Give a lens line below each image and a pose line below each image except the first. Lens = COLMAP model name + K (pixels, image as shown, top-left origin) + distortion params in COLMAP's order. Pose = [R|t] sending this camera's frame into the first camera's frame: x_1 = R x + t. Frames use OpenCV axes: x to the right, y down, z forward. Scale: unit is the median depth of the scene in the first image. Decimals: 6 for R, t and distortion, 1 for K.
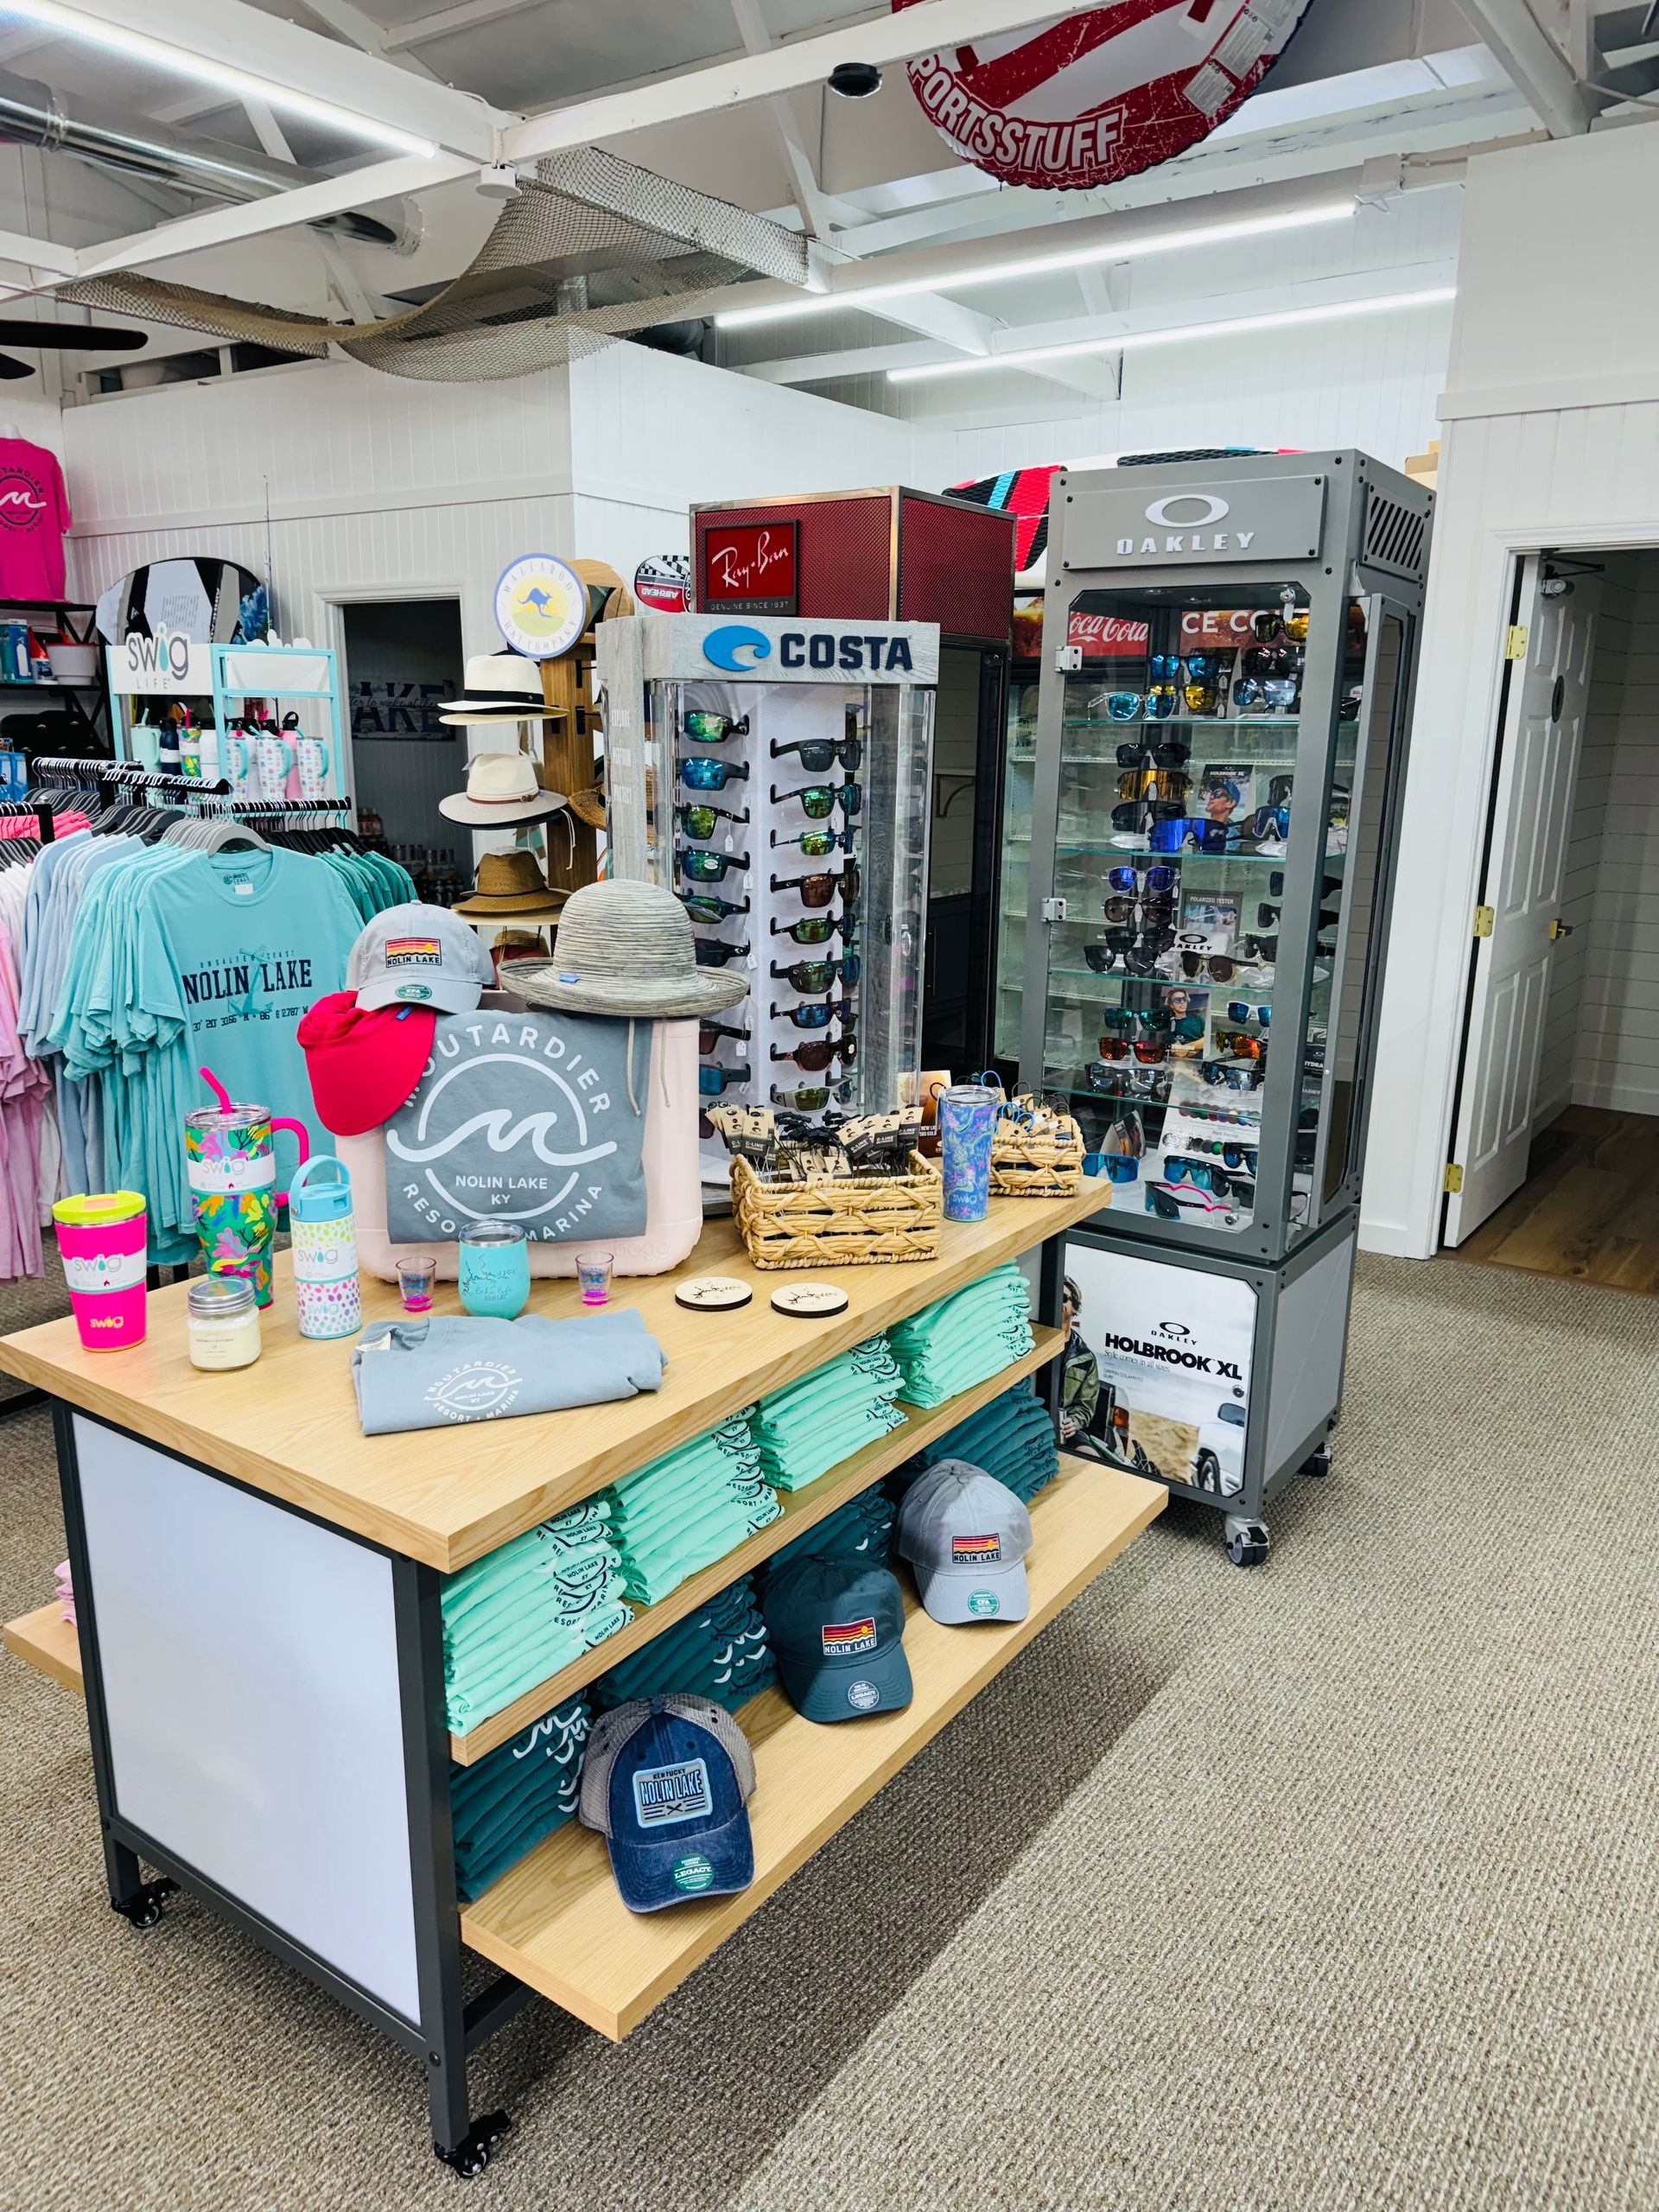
lens RADIAL K [[1534.7, 0, 825.8], [0, 1534.7, 1095.9], [0, 0, 1]] dist [0.198883, -0.258497]
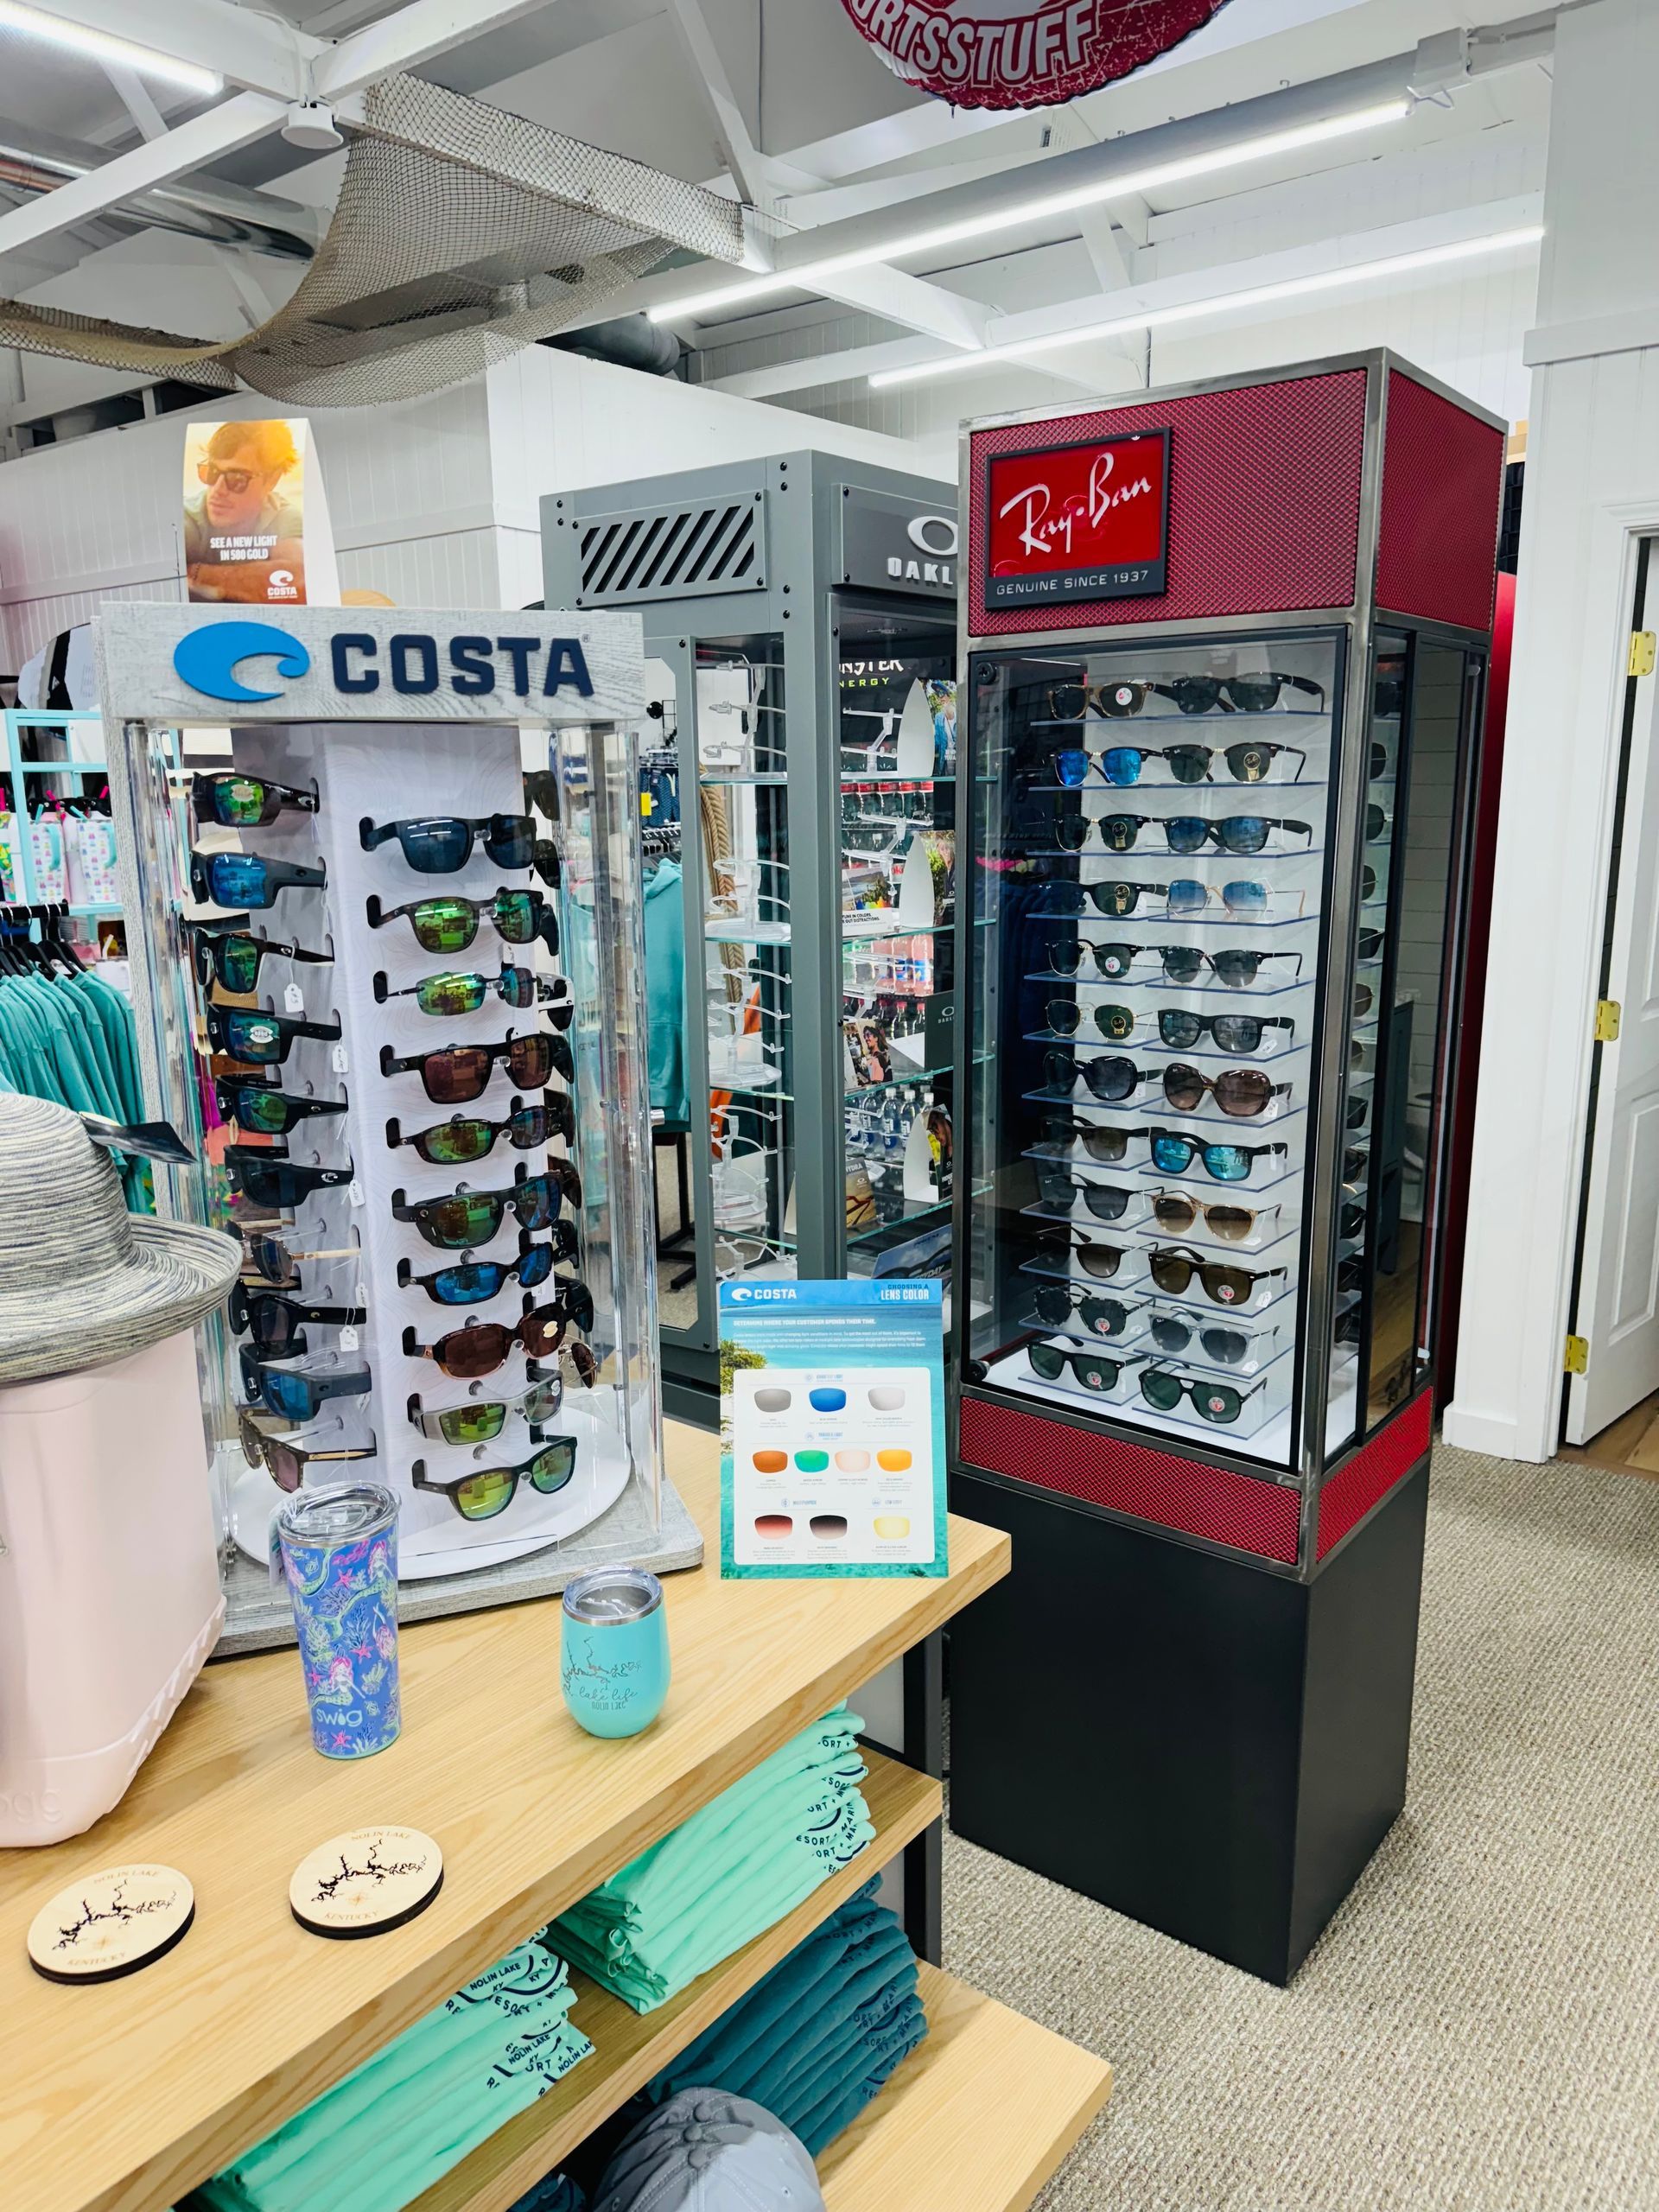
lens RADIAL K [[1560.4, 0, 829.5], [0, 1560.4, 1106.0], [0, 0, 1]] dist [0.076901, -0.077893]
pose [[0.998285, -0.013965, -0.056845, 0.092024], [0.012349, 0.999512, -0.028693, -0.056973], [0.057218, 0.027941, 0.997971, 0.234332]]
